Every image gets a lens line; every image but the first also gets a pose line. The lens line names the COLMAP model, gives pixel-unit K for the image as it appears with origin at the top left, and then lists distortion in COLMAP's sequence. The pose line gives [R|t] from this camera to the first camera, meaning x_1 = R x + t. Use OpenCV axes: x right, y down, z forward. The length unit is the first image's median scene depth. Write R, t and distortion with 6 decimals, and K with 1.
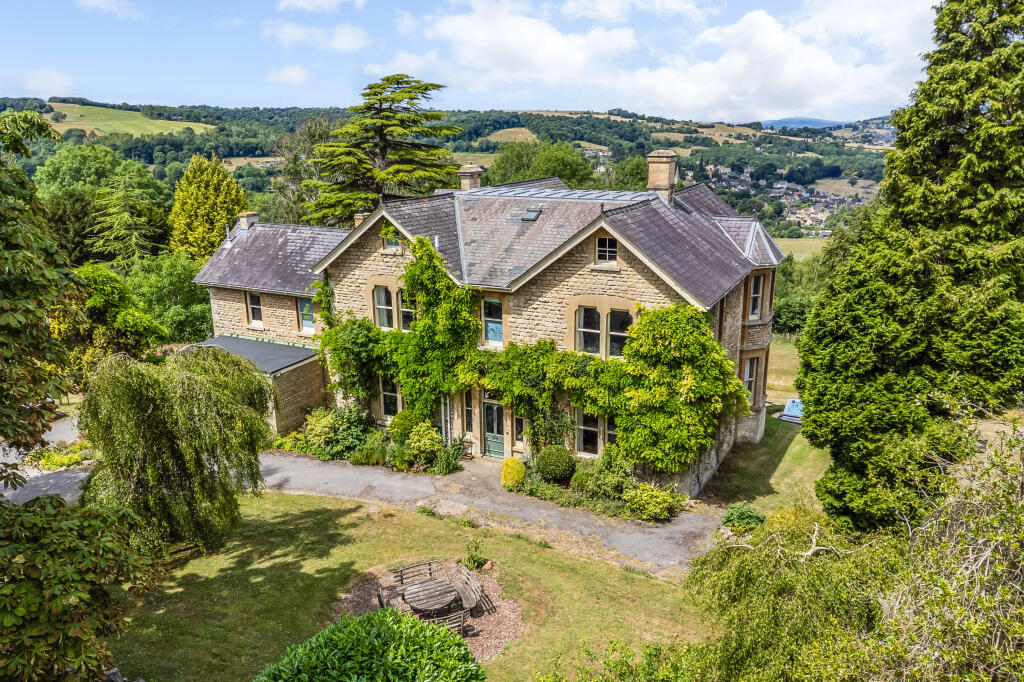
lens RADIAL K [[711.5, 0, 511.1], [0, 711.5, 340.7], [0, 0, 1]] dist [0.011947, 0.001497]
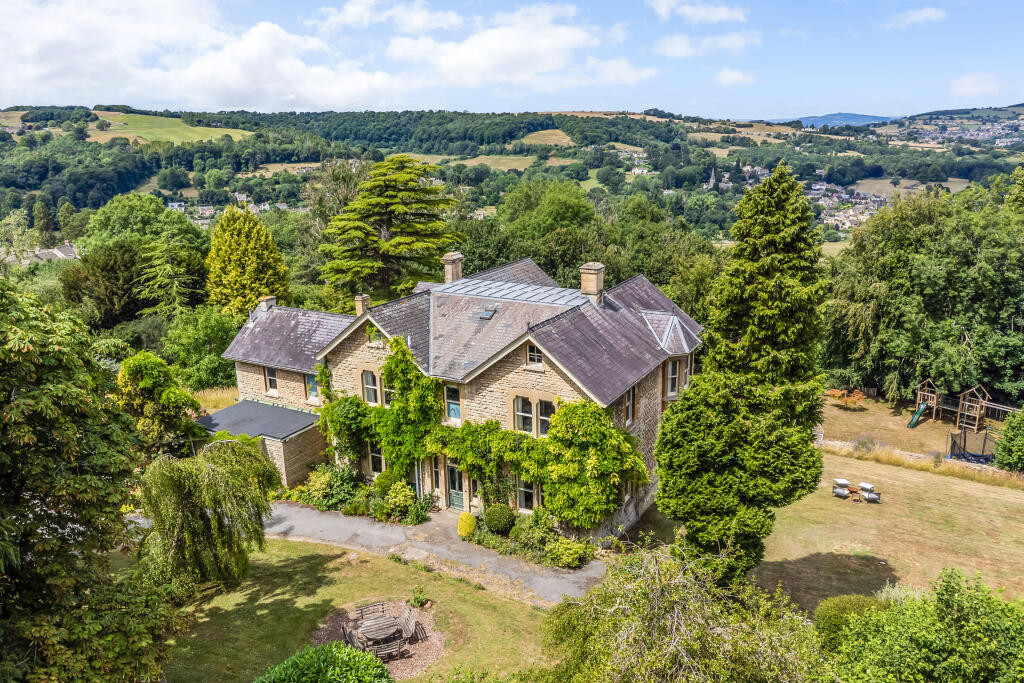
lens RADIAL K [[711.5, 0, 512.9], [0, 711.5, 342.0], [0, 0, 1]] dist [0.011947, 0.001497]
pose [[0.999093, 0.001509, -0.042558, 0.151699], [-0.001703, 0.999988, -0.004539, -0.147940], [0.042551, 0.004608, 0.999084, -0.292930]]
